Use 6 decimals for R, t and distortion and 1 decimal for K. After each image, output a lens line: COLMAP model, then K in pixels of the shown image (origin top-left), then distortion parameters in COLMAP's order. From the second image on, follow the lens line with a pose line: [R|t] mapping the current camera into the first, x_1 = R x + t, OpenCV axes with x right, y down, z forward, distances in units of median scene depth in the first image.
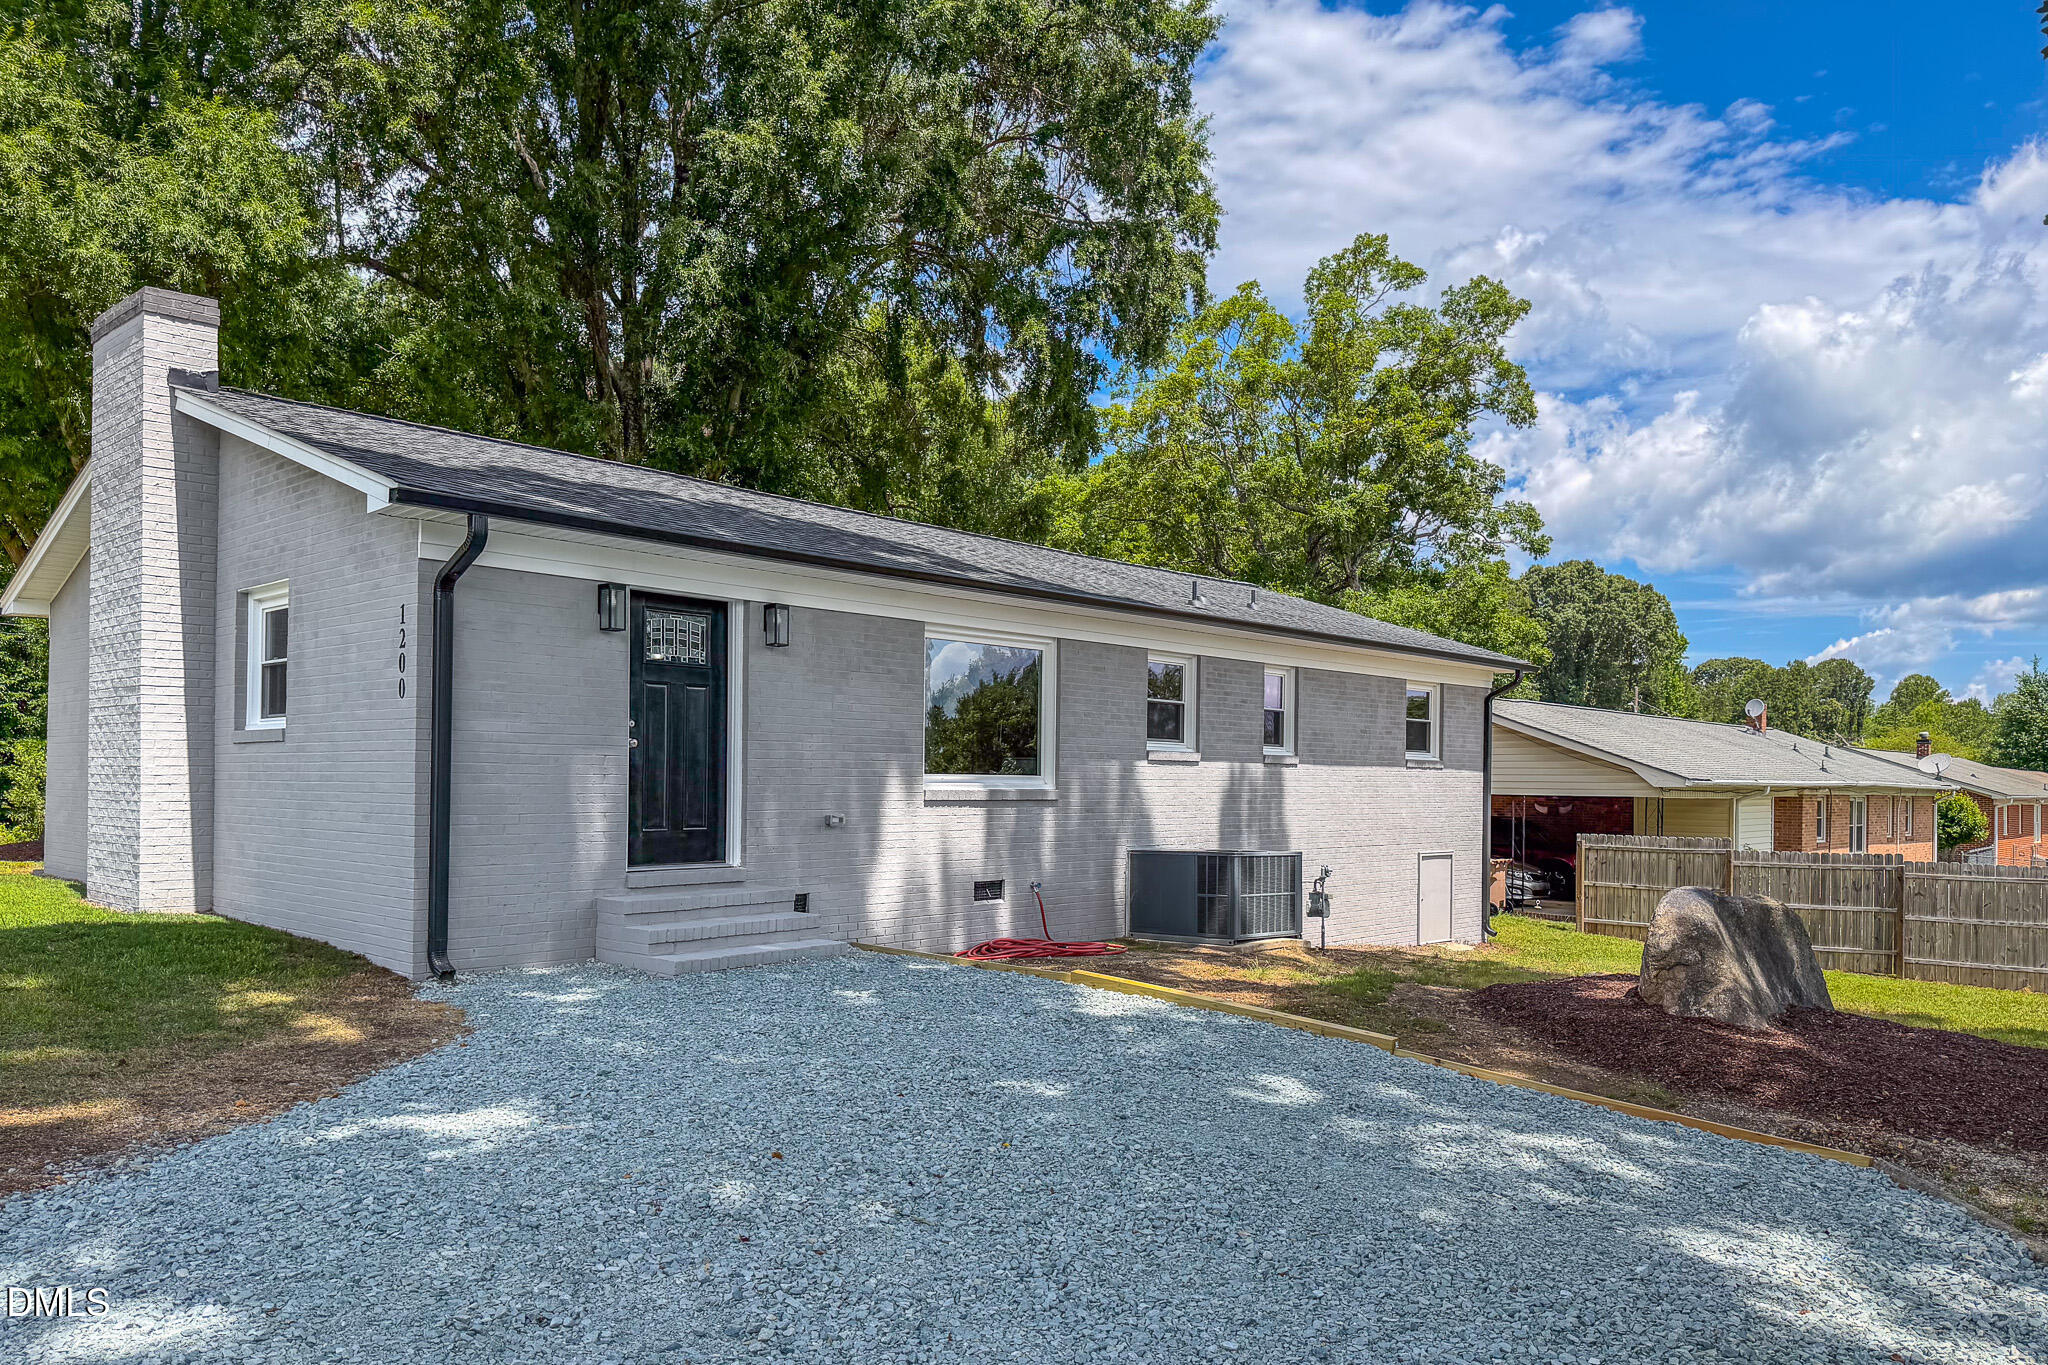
lens RADIAL K [[1462.7, 0, 1023.8], [0, 1462.7, 630.5], [0, 0, 1]] dist [-0.047788, -0.000393]
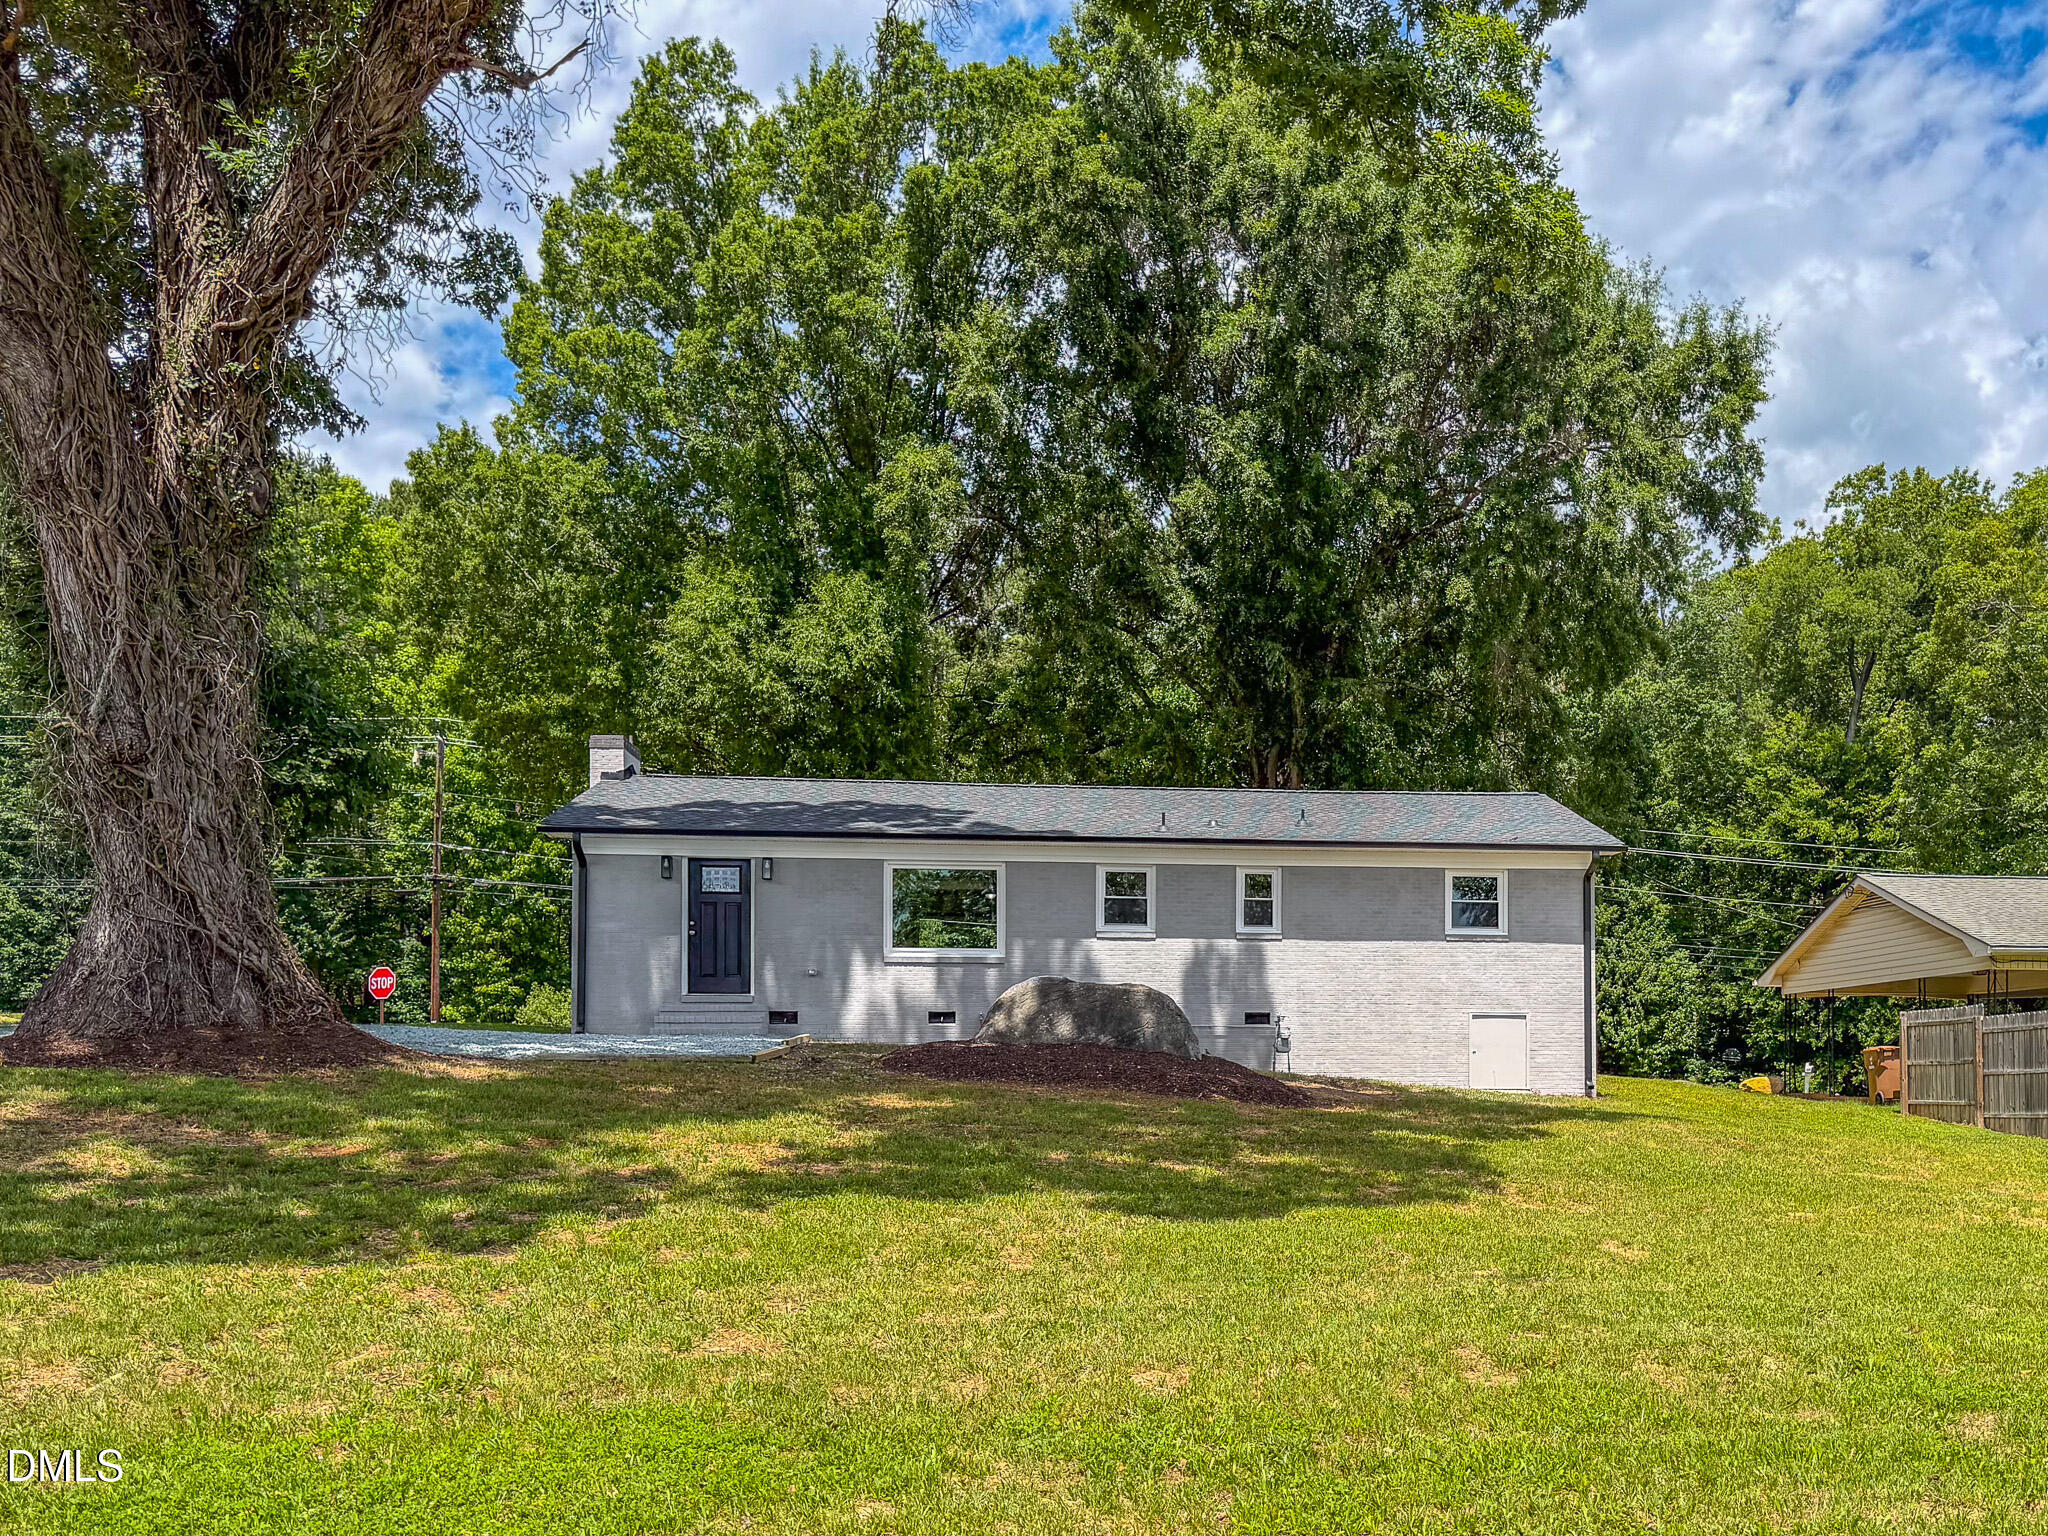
lens RADIAL K [[1437.1, 0, 1024.0], [0, 1437.1, 768.0], [0, 0, 1]] dist [-0.022370, -0.000308]
pose [[0.779053, -0.132259, -0.612849, 1.069329], [0.074950, 0.990133, -0.118405, 0.096027], [0.622462, 0.046311, 0.781278, -0.225833]]
